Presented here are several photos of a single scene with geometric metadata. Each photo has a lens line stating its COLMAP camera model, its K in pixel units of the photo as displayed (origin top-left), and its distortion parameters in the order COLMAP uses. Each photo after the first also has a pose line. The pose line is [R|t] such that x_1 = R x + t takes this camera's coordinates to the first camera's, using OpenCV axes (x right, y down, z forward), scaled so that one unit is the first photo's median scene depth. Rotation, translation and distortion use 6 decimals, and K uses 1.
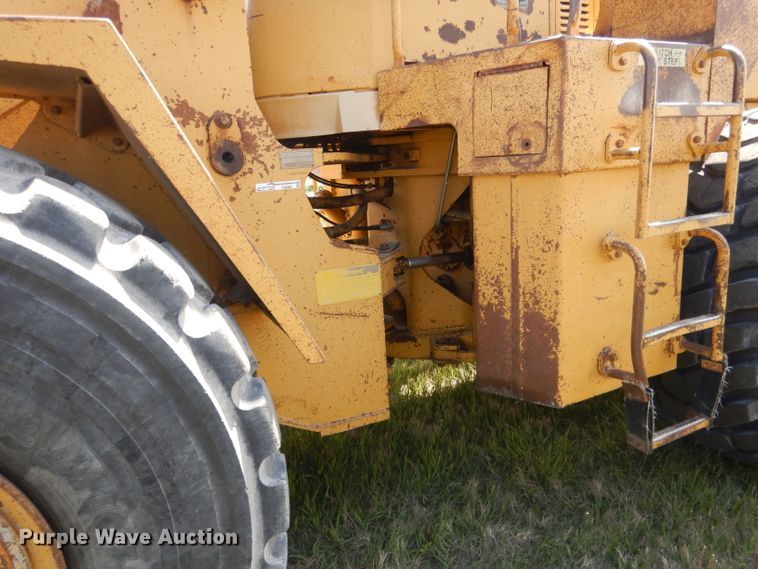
lens RADIAL K [[544.1, 0, 374.7], [0, 544.1, 275.4], [0, 0, 1]] dist [0.003532, -0.003623]
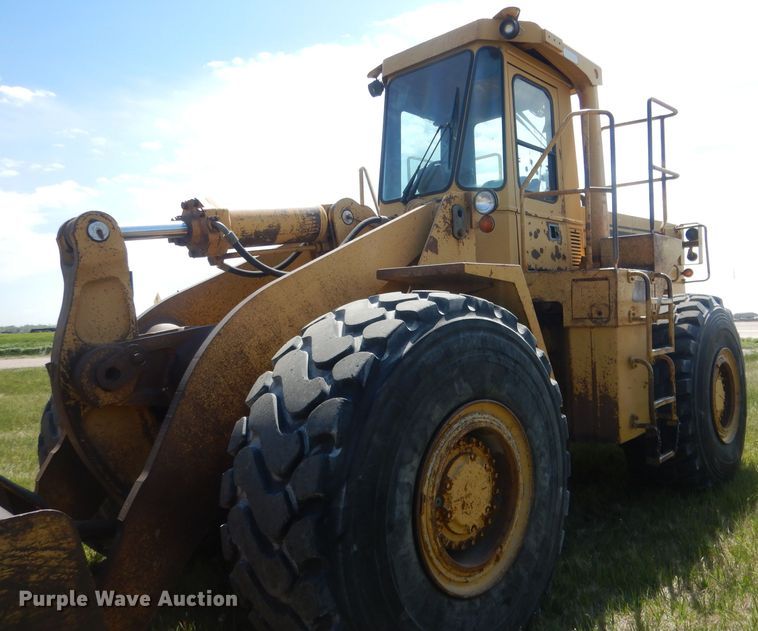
lens RADIAL K [[604.5, 0, 419.5], [0, 604.5, 298.2], [0, 0, 1]] dist [0.003933, -0.000932]
pose [[0.932505, 0.039307, 0.359012, -1.177183], [0.049054, 0.971063, -0.233732, 0.212604], [-0.357810, 0.235567, 0.903593, -0.868413]]
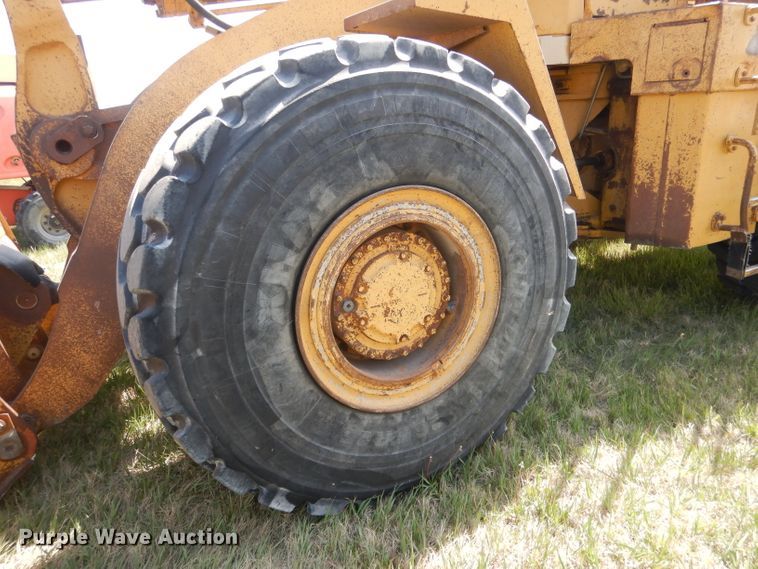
lens RADIAL K [[544.1, 0, 374.1], [0, 544.1, 277.4], [0, 0, 1]] dist [0.003532, -0.003623]
pose [[0.999784, 0.008062, 0.019143, -0.601991], [-0.009825, 0.995535, 0.093883, 0.191561], [-0.018301, -0.094051, 0.995399, -0.555394]]
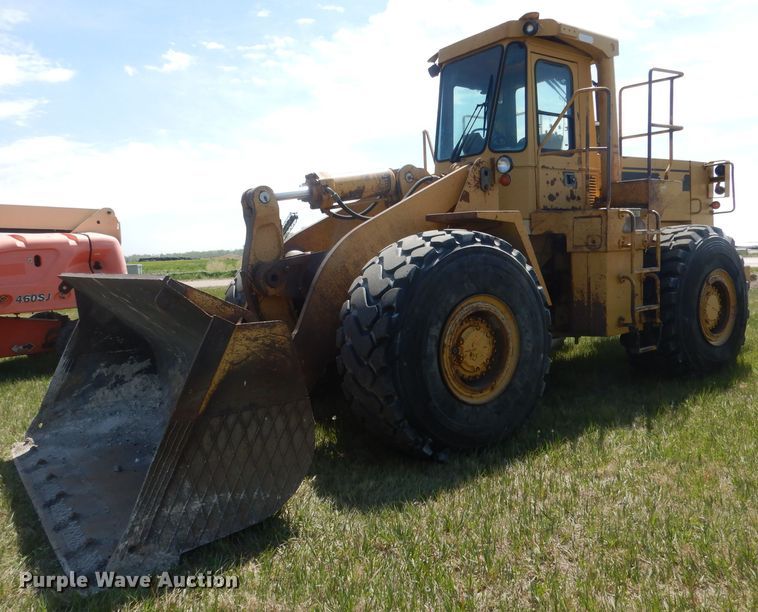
lens RADIAL K [[610.6, 0, 351.1], [0, 610.6, 284.5], [0, 0, 1]] dist [-0.037272, 0.013811]
pose [[0.992001, 0.015096, 0.125321, -1.344997], [0.003453, 0.989206, -0.146492, 0.434975], [-0.126179, 0.145753, 0.981242, -1.897701]]
